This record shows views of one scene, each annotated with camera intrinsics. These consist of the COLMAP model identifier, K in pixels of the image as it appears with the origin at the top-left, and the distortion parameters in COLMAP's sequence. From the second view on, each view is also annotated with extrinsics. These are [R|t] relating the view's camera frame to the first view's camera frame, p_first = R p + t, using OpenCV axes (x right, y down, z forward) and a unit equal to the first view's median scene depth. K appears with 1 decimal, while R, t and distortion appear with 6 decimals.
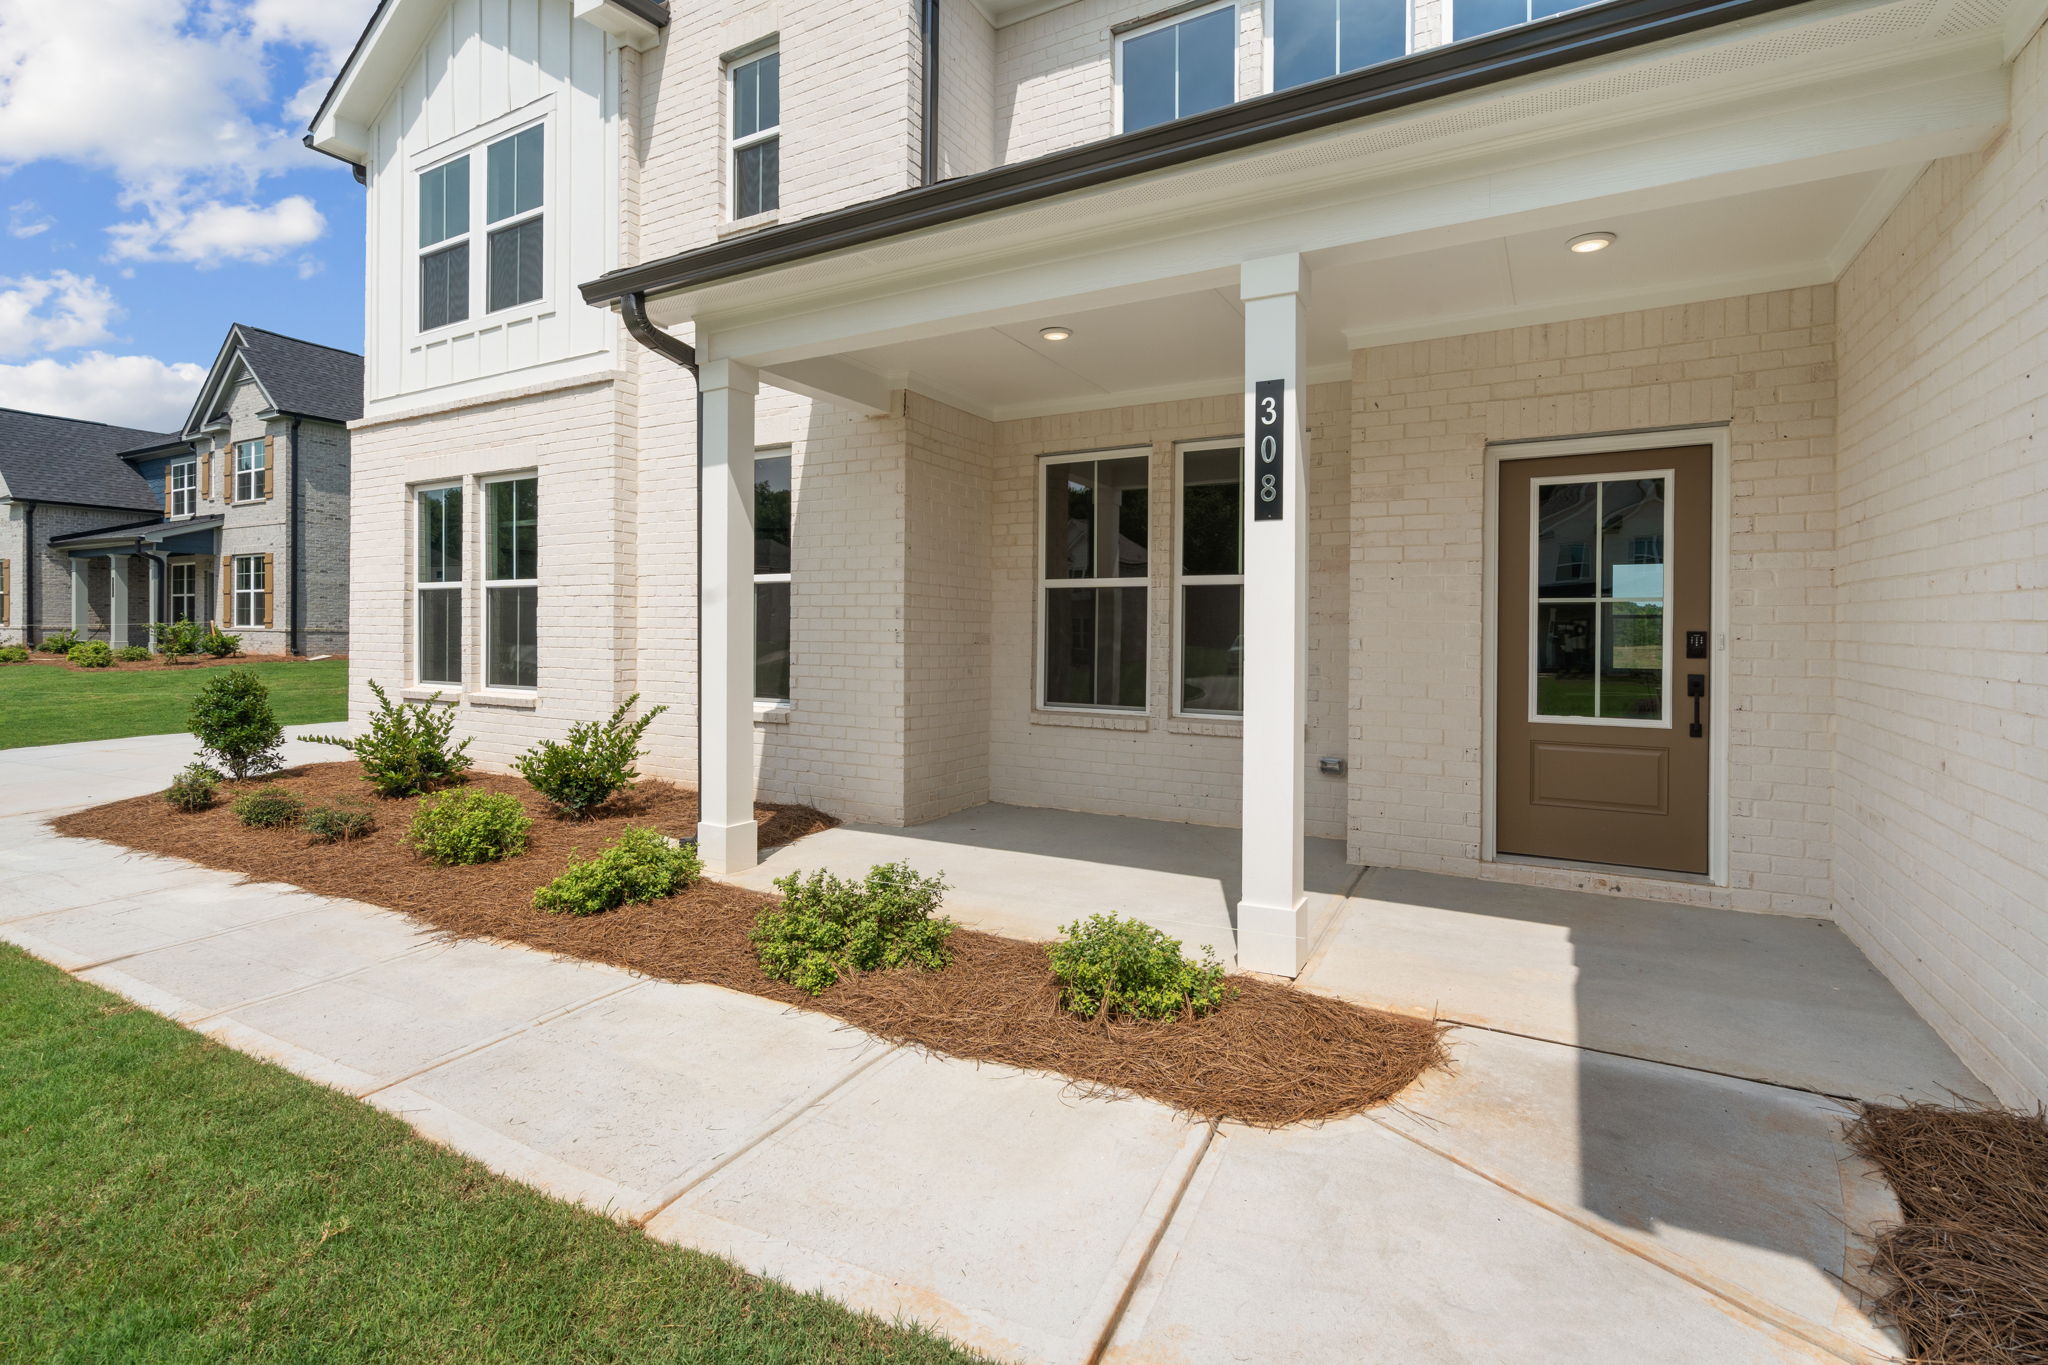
lens RADIAL K [[931.6, 0, 1016.9], [0, 931.6, 659.7], [0, 0, 1]] dist [-0.000523, 0.000024]
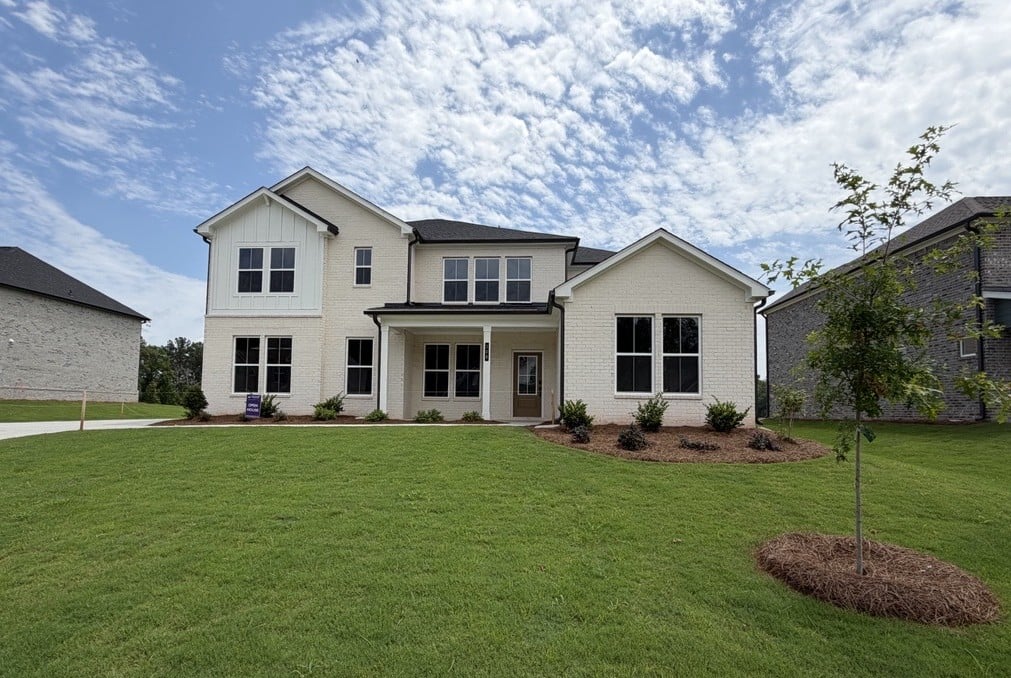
lens RADIAL K [[459.9, 0, 502.0], [0, 459.9, 327.8], [0, 0, 1]] dist [-0.000523, 0.000024]
pose [[0.888180, 0.076312, 0.453115, -0.603979], [0.007669, 0.983513, -0.180674, 0.110832], [-0.459432, 0.163946, 0.872951, -1.055069]]
